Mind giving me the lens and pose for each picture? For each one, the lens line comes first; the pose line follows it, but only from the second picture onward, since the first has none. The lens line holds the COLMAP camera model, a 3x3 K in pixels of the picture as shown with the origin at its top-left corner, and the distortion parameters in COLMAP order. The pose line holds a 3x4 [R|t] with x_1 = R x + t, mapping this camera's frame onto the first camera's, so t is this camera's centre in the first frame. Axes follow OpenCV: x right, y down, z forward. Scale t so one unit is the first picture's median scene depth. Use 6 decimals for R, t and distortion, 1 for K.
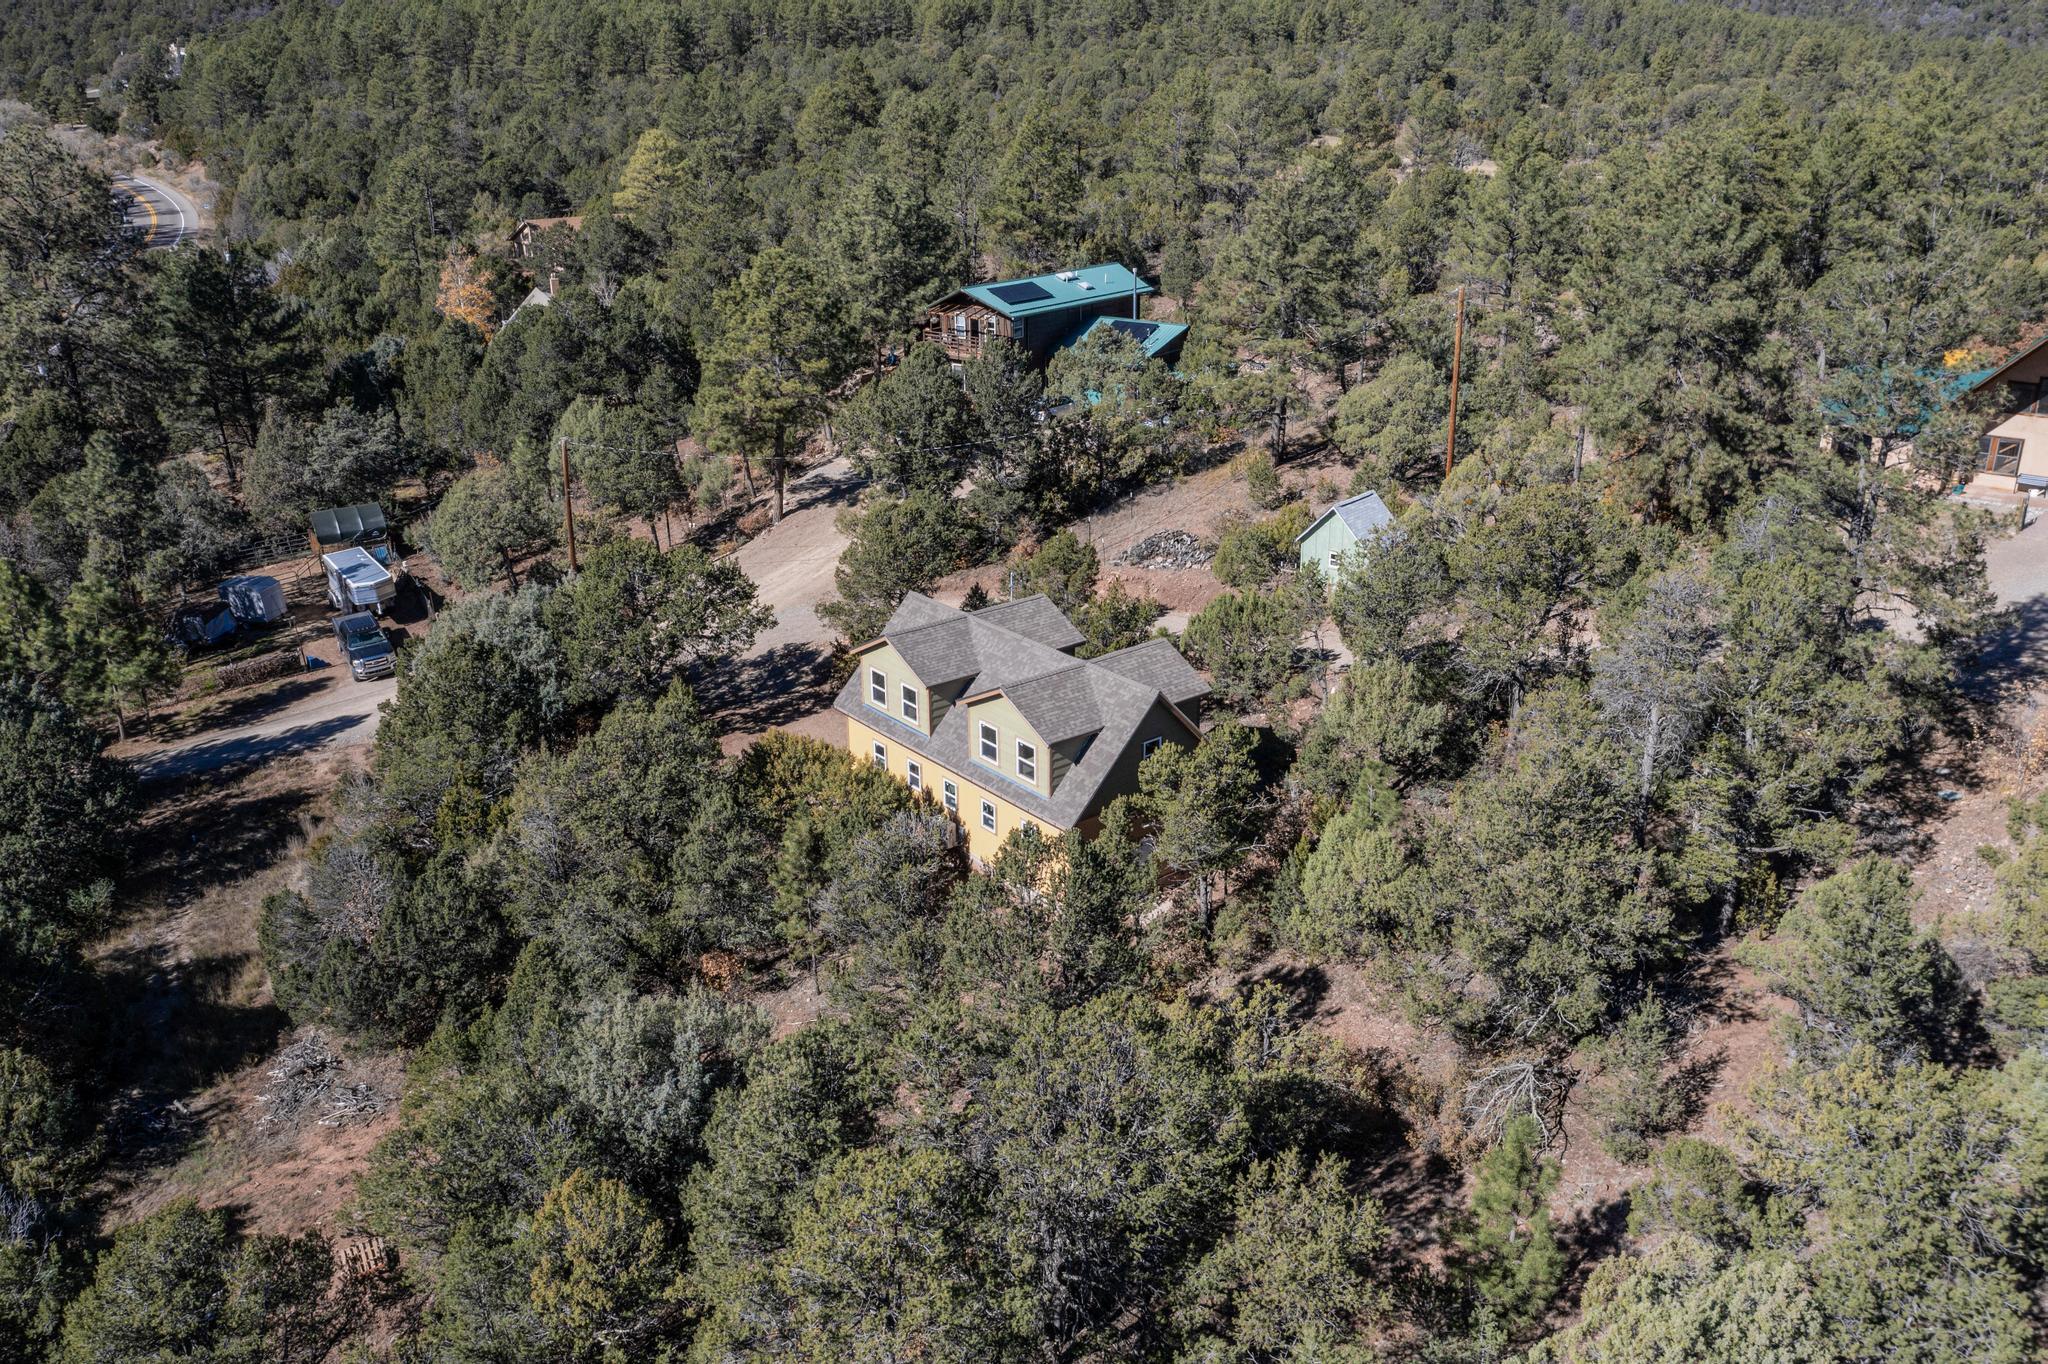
lens RADIAL K [[1626.7, 0, 1022.0], [0, 1626.7, 694.1], [0, 0, 1]] dist [-0.000307, -0.008725]
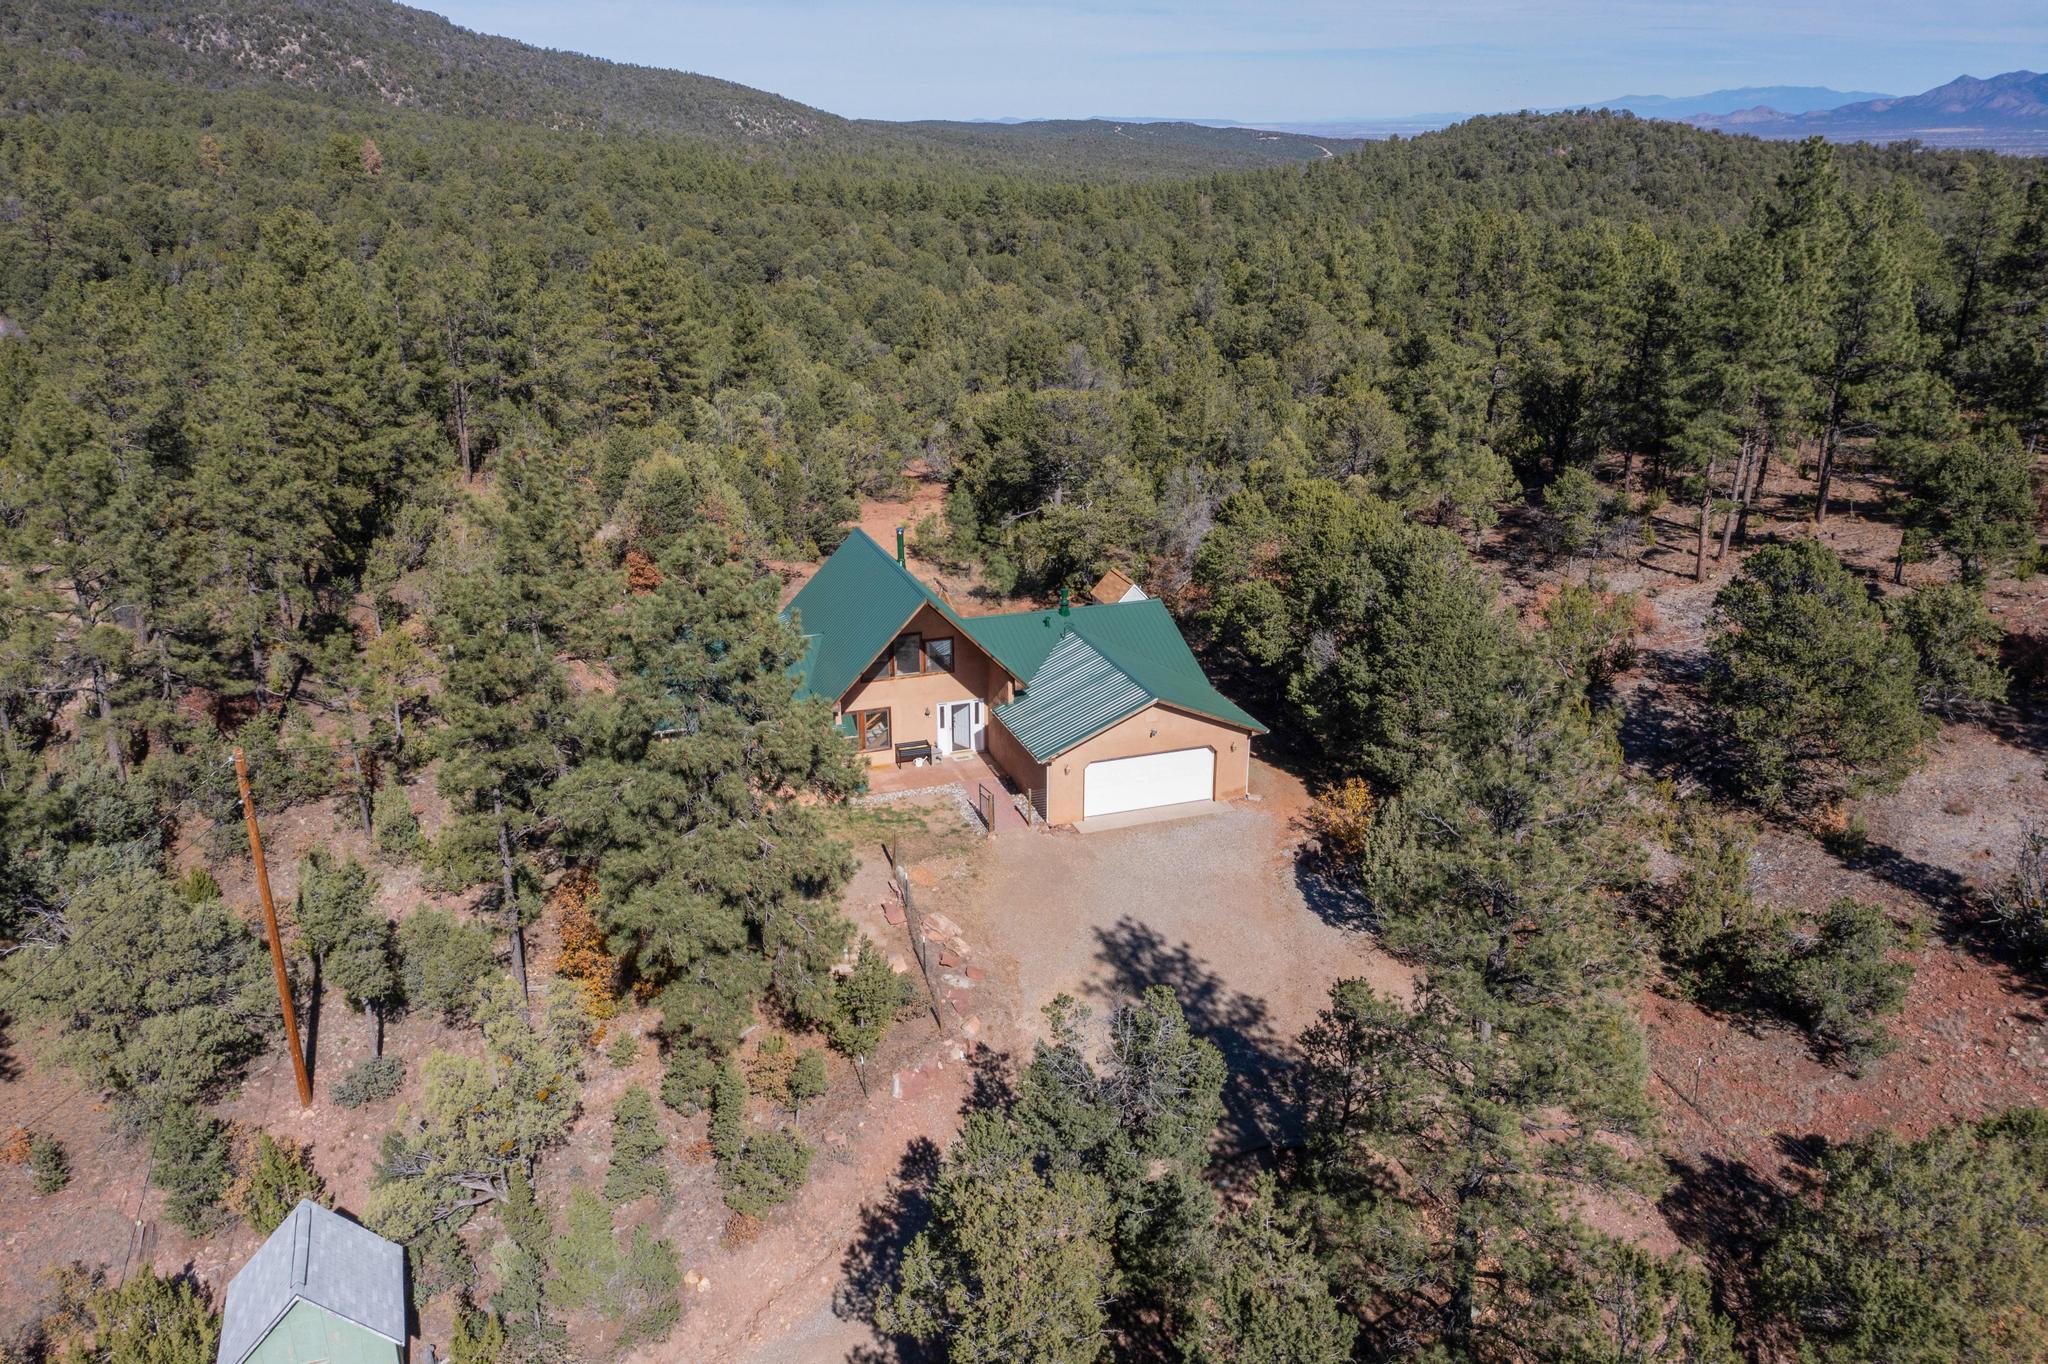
lens RADIAL K [[1626.7, 0, 1022.0], [0, 1626.7, 694.1], [0, 0, 1]] dist [-0.000307, -0.008725]
pose [[0.479913, -0.290793, 0.827722, -0.043464], [0.316950, 0.937216, 0.145492, -0.214253], [-0.818063, 0.192523, 0.541949, 0.388345]]
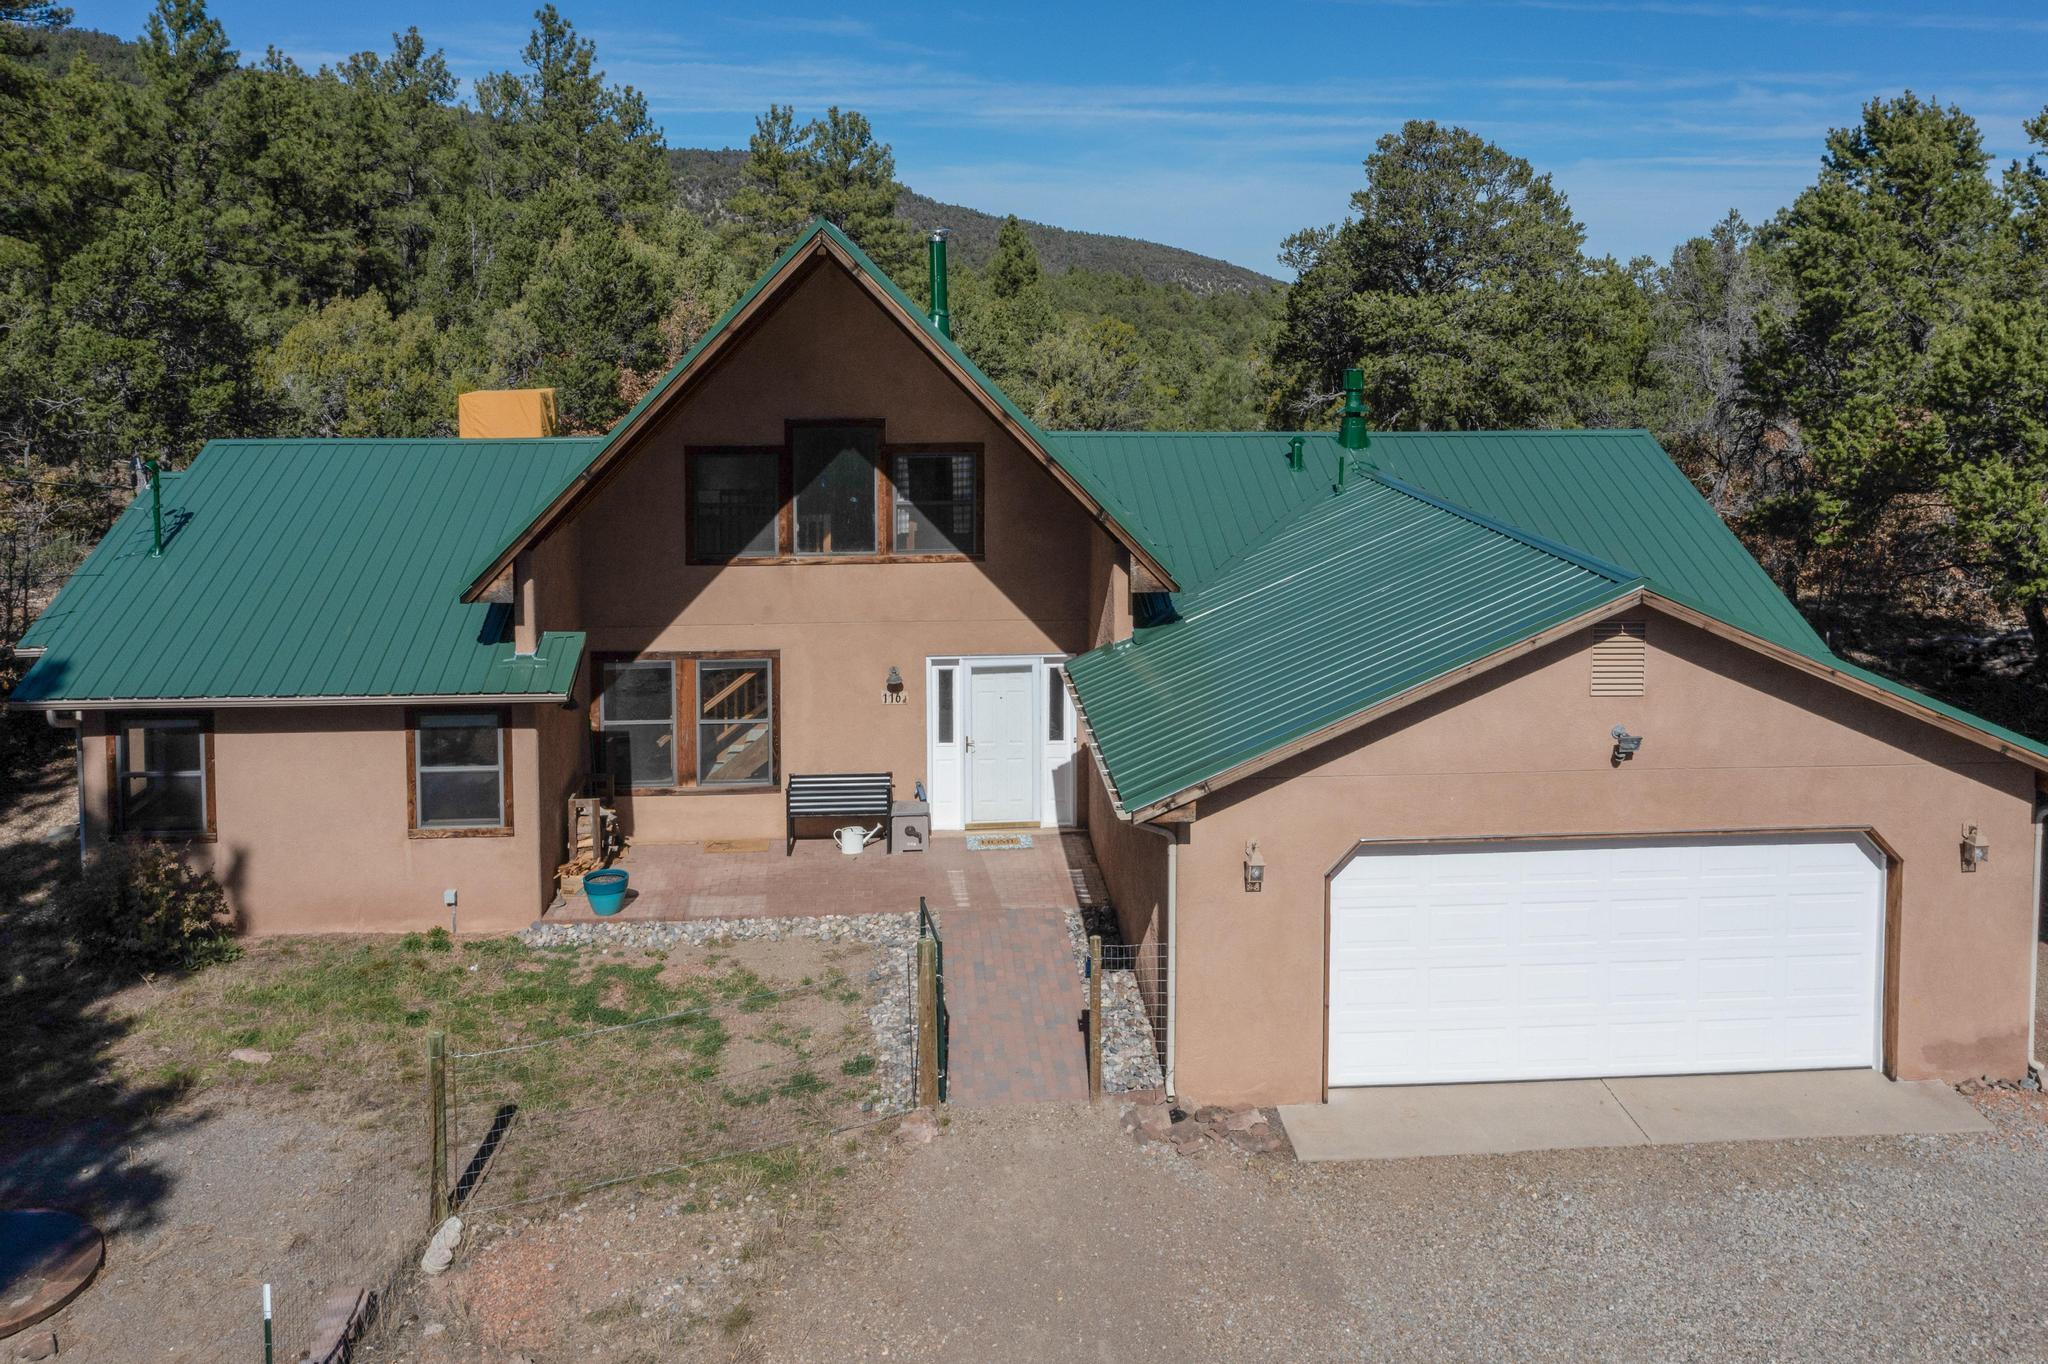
lens RADIAL K [[1771.0, 0, 997.8], [0, 1771.0, 341.3], [0, 0, 1]] dist [-0.012822, 0.006395]
pose [[0.697647, -0.017396, 0.716230, 0.346952], [0.256941, 0.939278, -0.227461, -0.103537], [-0.668782, 0.342717, 0.659754, 0.613036]]
